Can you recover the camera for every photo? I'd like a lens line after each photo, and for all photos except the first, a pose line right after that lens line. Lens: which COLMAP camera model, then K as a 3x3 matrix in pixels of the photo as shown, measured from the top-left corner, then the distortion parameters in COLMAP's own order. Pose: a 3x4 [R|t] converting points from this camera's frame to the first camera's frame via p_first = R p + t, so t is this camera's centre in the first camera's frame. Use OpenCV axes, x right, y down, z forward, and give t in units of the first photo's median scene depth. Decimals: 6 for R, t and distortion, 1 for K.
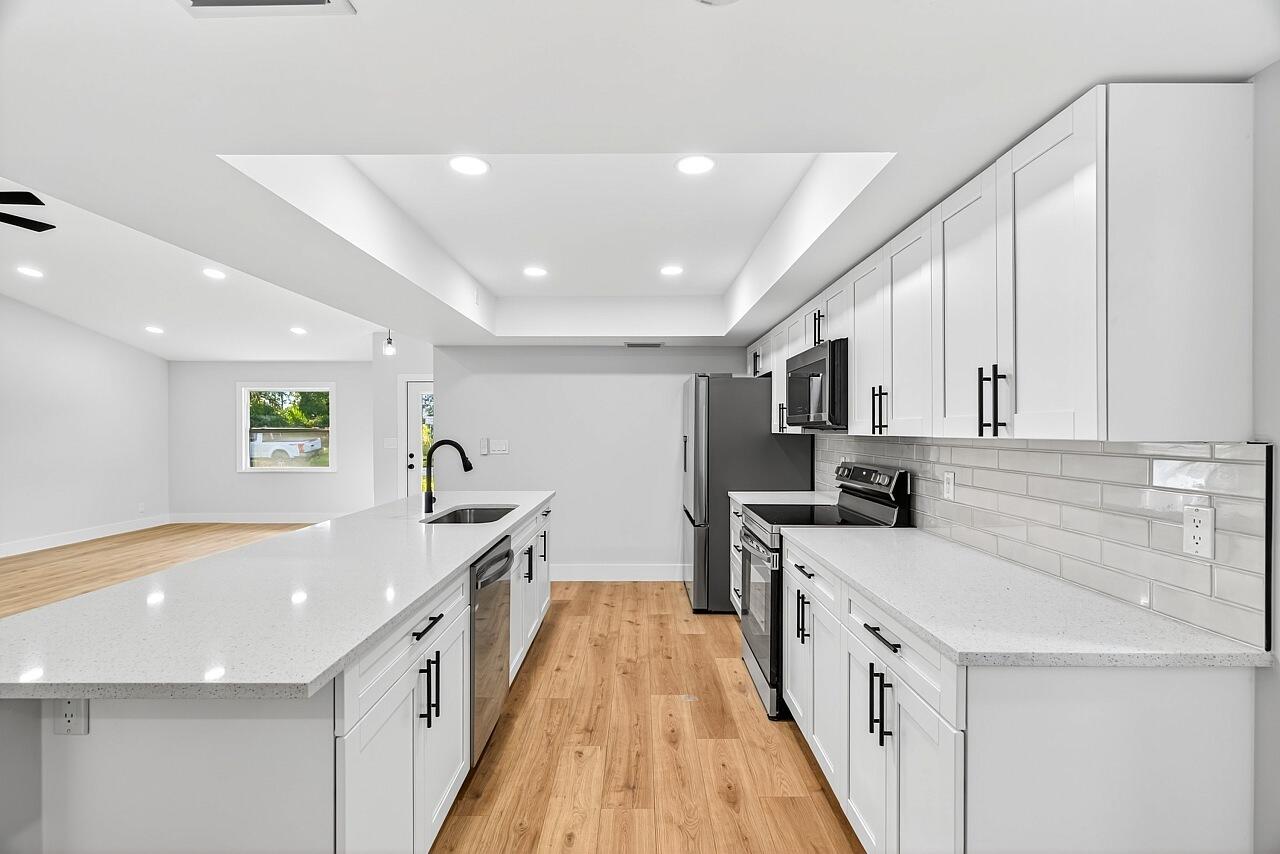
lens RADIAL K [[580.6, 0, 632.8], [0, 580.6, 436.5], [0, 0, 1]] dist [0.001162, 0.001167]
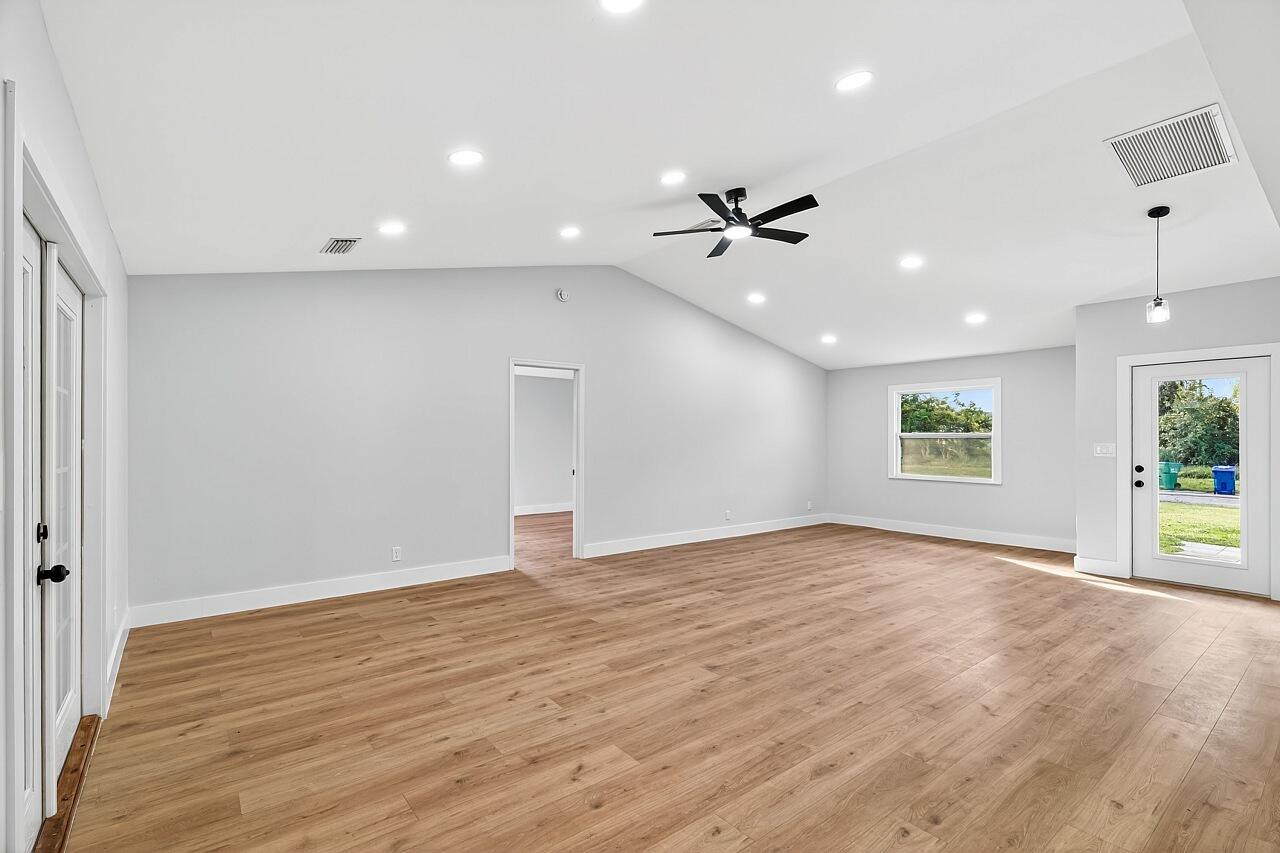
lens RADIAL K [[580.6, 0, 630.7], [0, 580.6, 434.8], [0, 0, 1]] dist [0.001162, 0.001167]
pose [[0.617987, -0.001543, -0.786187, -0.662826], [-0.015291, 0.999785, -0.013983, 0.035595], [0.786040, 0.020663, 0.617830, 0.196757]]
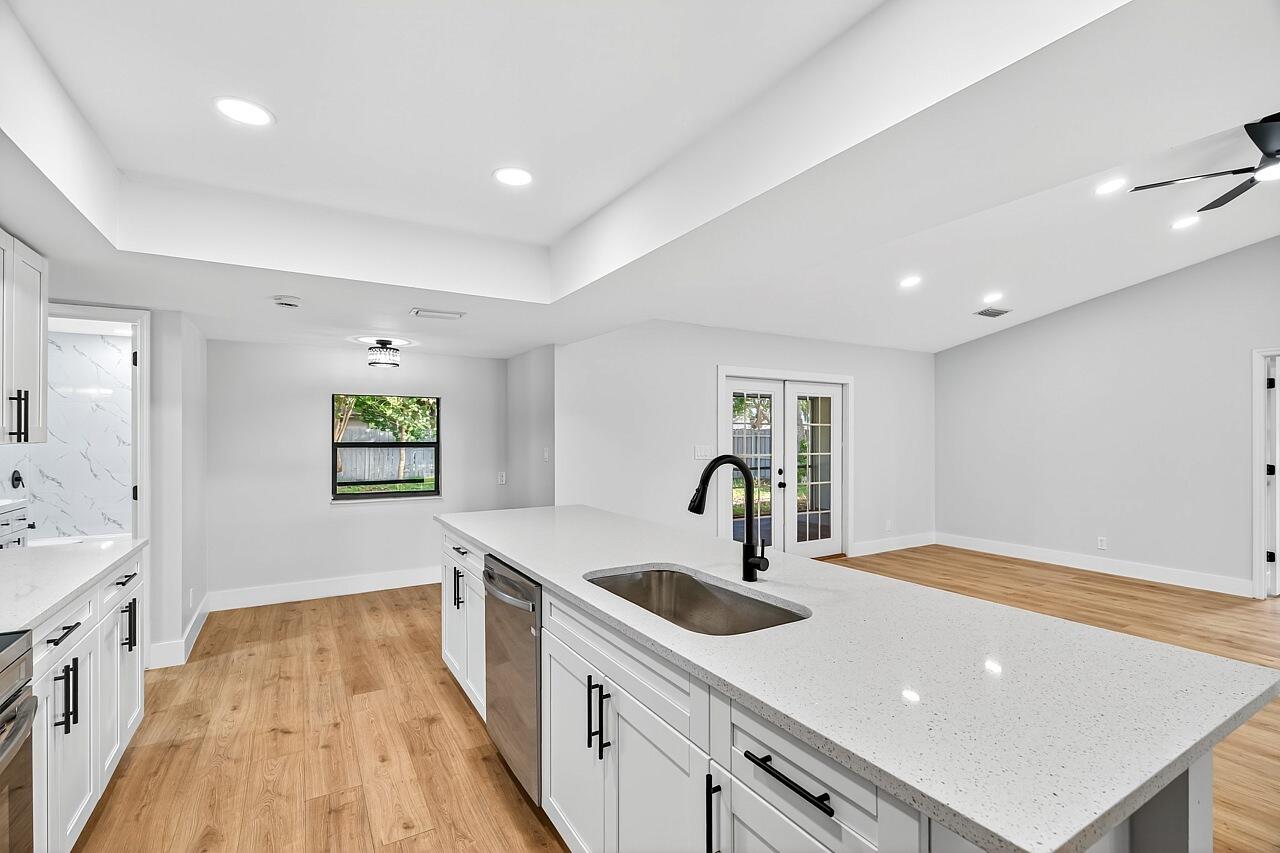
lens RADIAL K [[580.6, 0, 638.7], [0, 580.6, 424.4], [0, 0, 1]] dist [0.001162, 0.001167]
pose [[-0.855346, -0.004810, -0.518035, 0.059883], [-0.003882, 0.999988, -0.002876, -0.029682], [0.518042, -0.000450, -0.855355, 1.888285]]
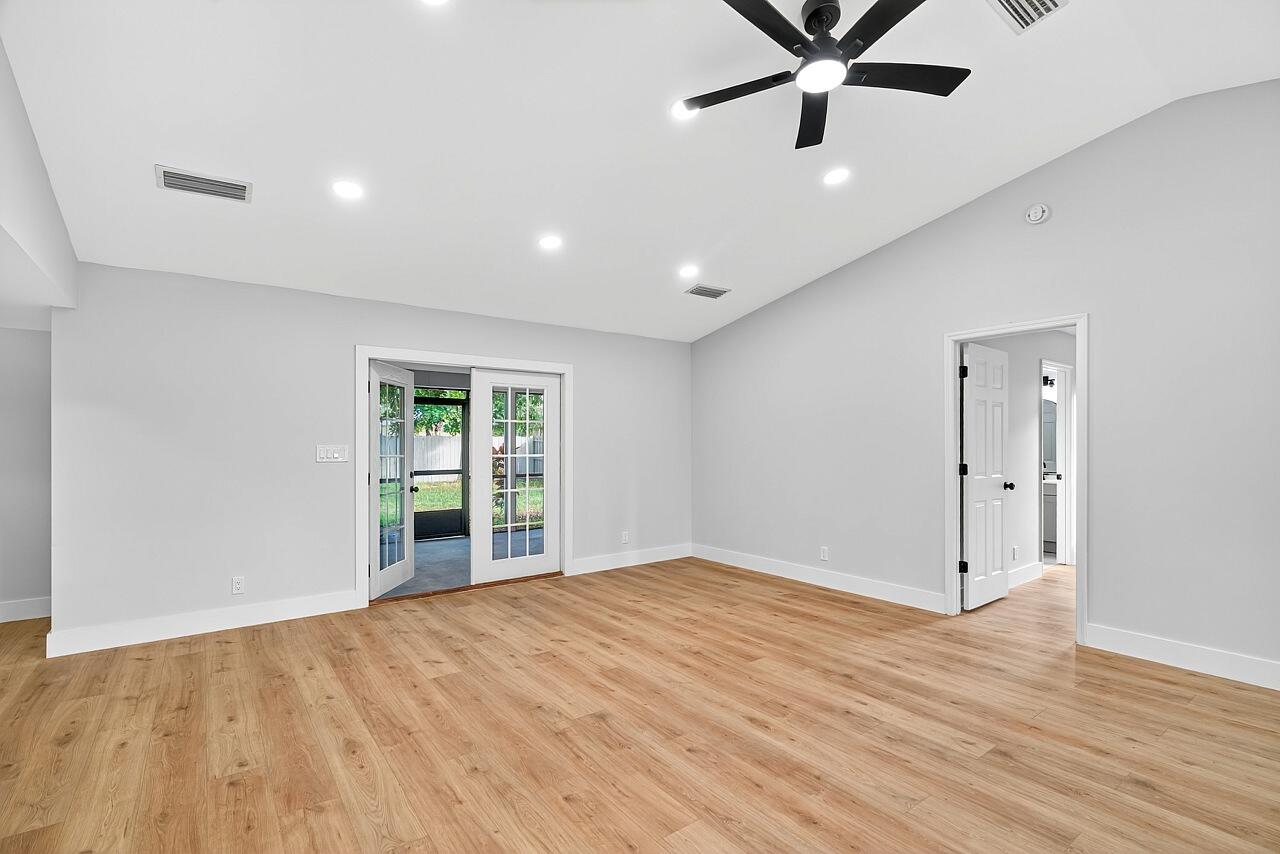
lens RADIAL K [[580.6, 0, 646.0], [0, 580.6, 434.9], [0, 0, 1]] dist [0.001162, 0.001167]
pose [[-0.792521, -0.003016, -0.609837, -0.988481], [-0.003825, 0.999993, 0.000026, 0.010379], [0.609832, 0.002353, -0.792527, 2.116682]]
